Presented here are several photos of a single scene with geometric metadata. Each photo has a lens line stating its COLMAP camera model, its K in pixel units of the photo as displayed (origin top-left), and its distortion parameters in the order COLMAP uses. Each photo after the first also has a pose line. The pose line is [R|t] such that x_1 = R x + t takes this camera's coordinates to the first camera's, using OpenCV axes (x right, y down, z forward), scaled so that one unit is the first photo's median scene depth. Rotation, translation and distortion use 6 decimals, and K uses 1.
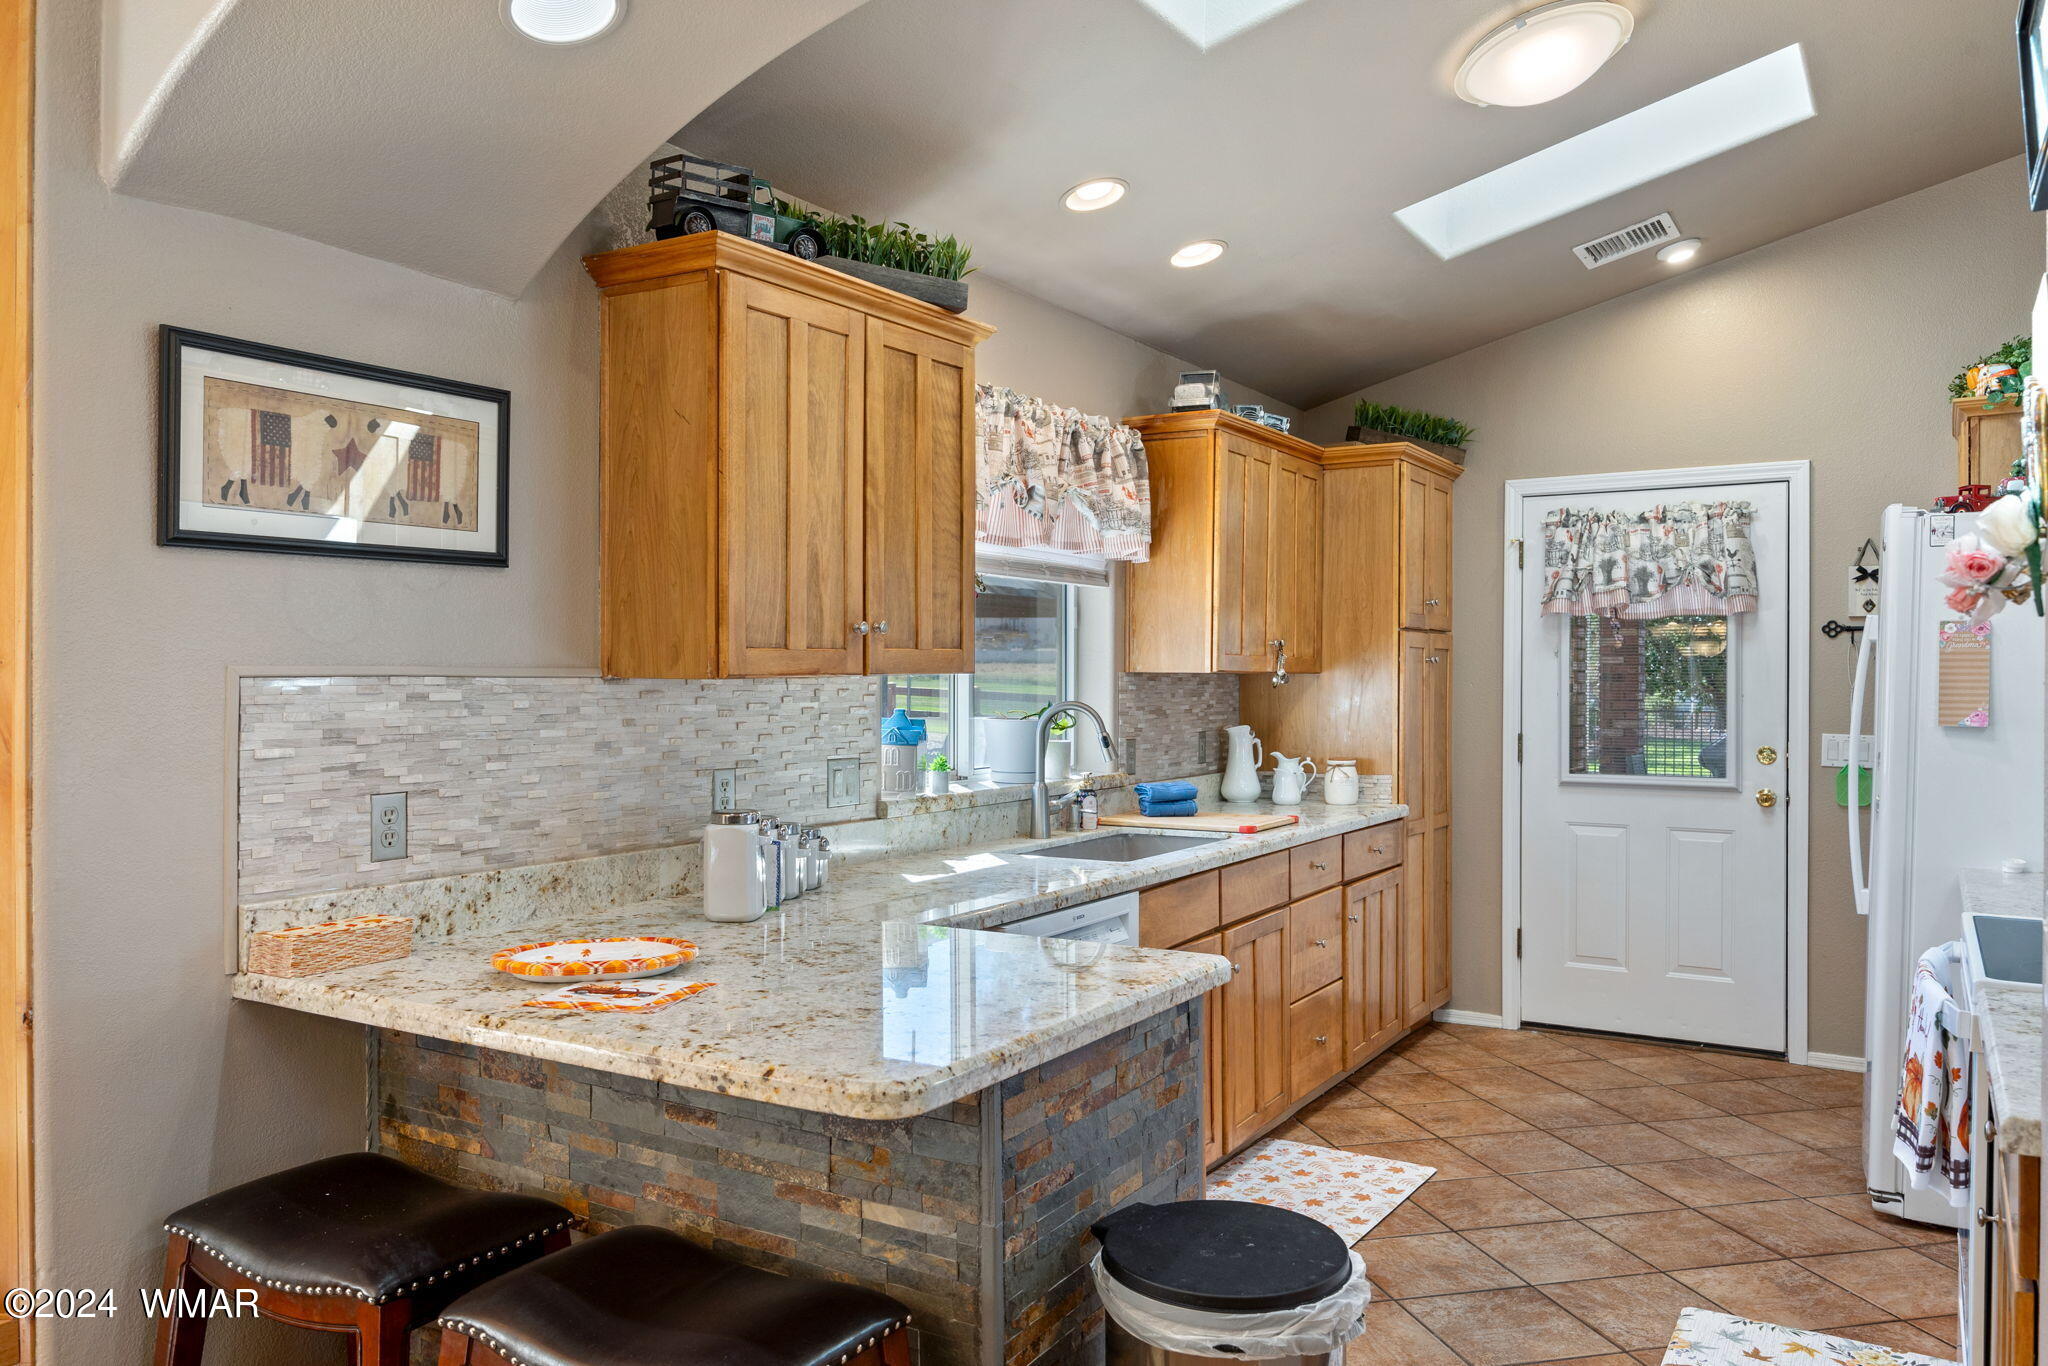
lens RADIAL K [[1439.1, 0, 1017.1], [0, 1439.1, 684.2], [0, 0, 1]] dist [0.046006, -0.038960]
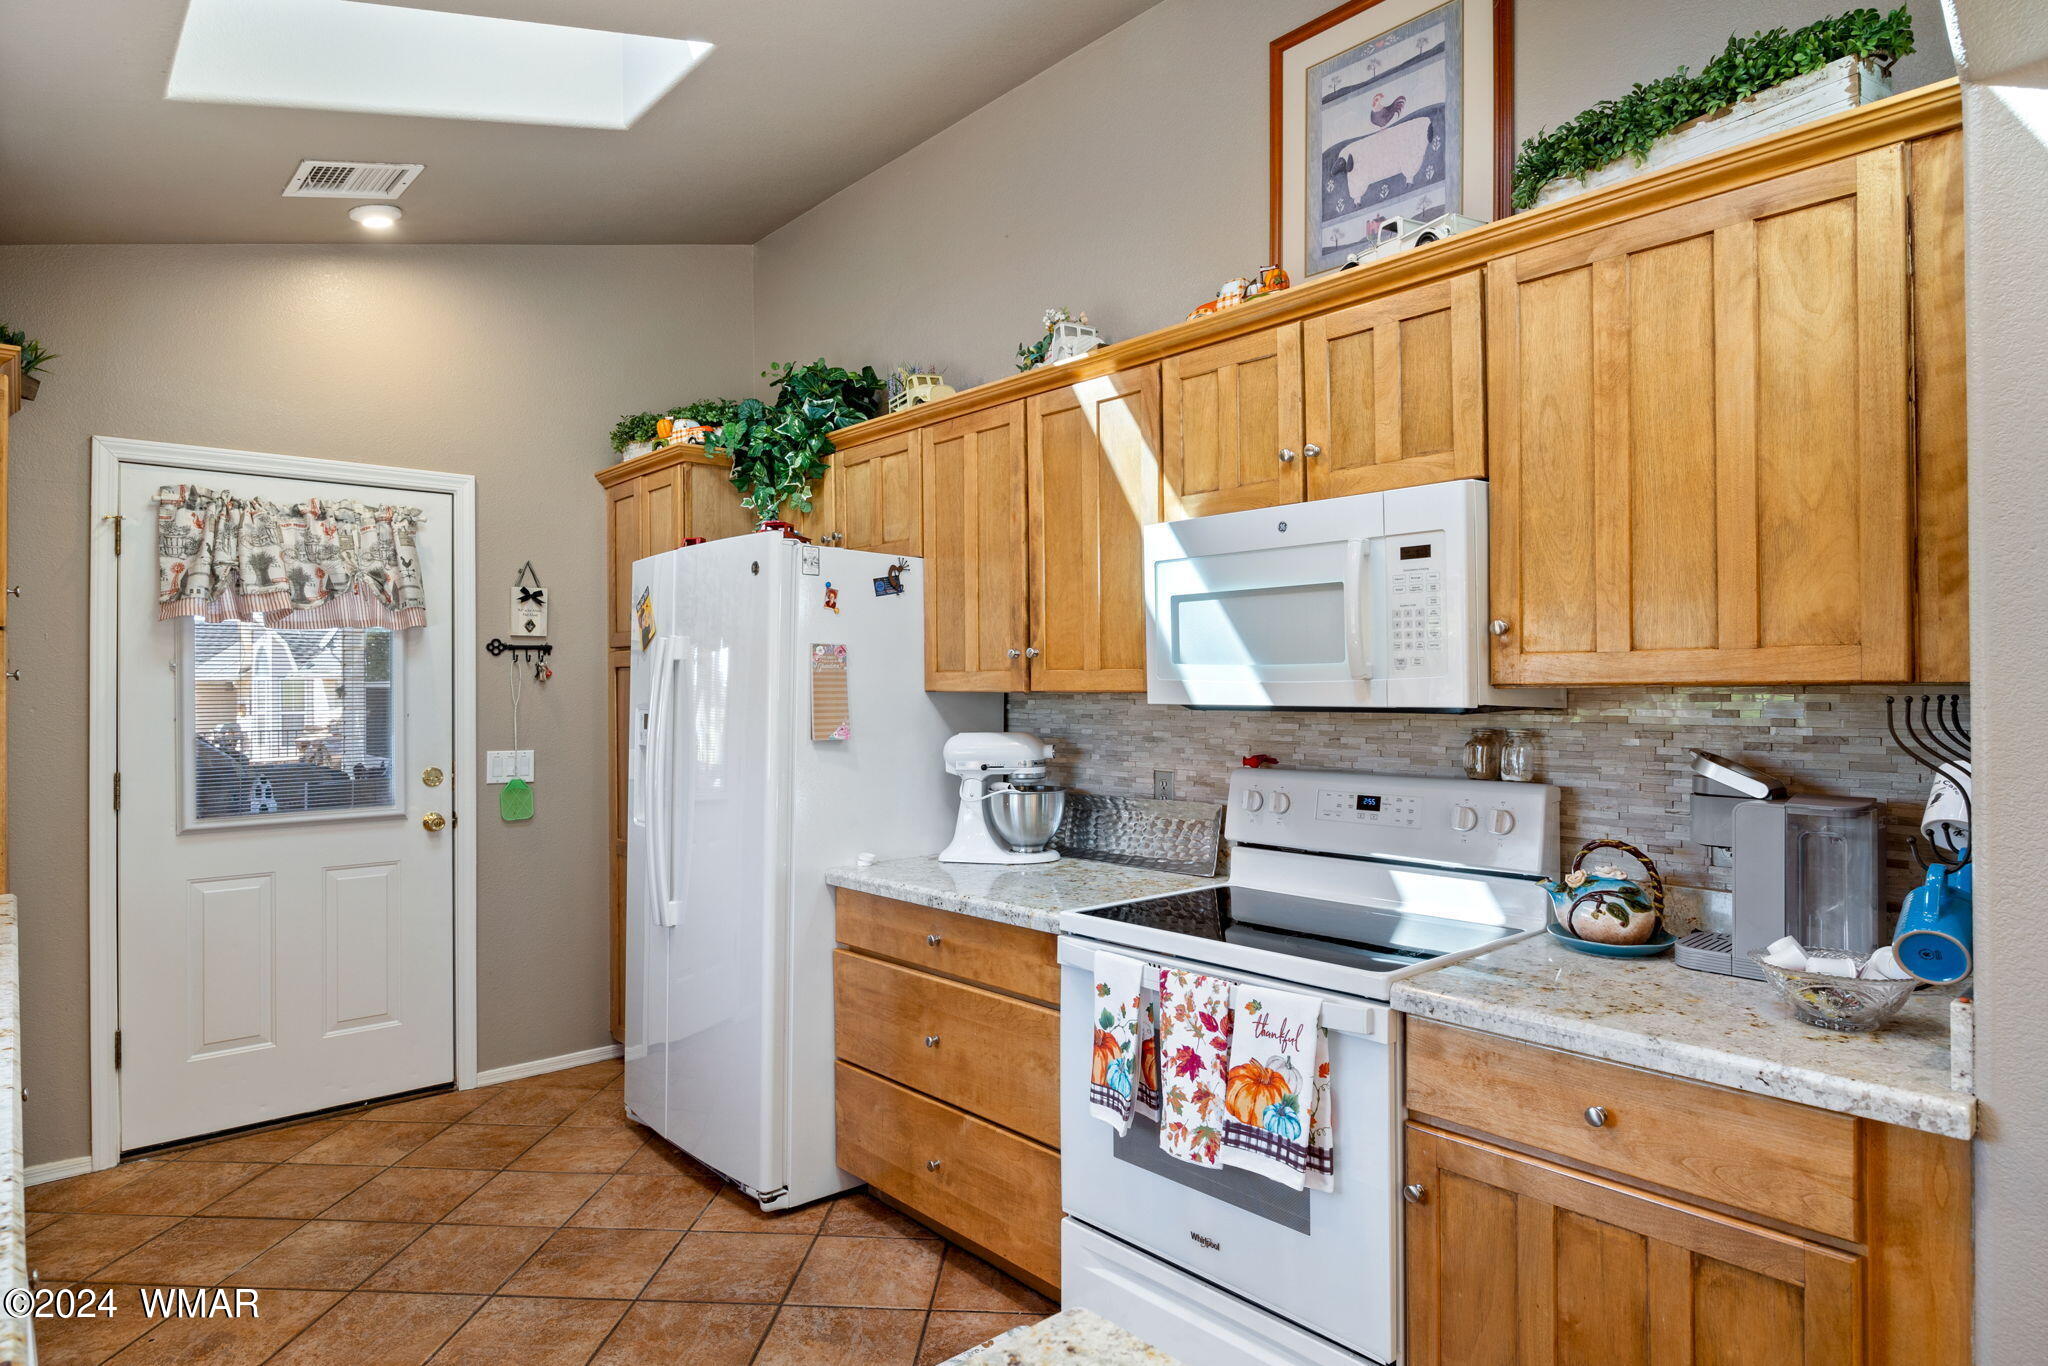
lens RADIAL K [[1158.7, 0, 1018.7], [0, 1158.7, 684.9], [0, 0, 1]] dist [-0.004029, -0.003429]
pose [[0.294553, -0.002432, 0.955632, -0.097791], [0.011214, 0.999937, -0.000912, -0.006824], [-0.955569, 0.010986, 0.294561, 0.404406]]
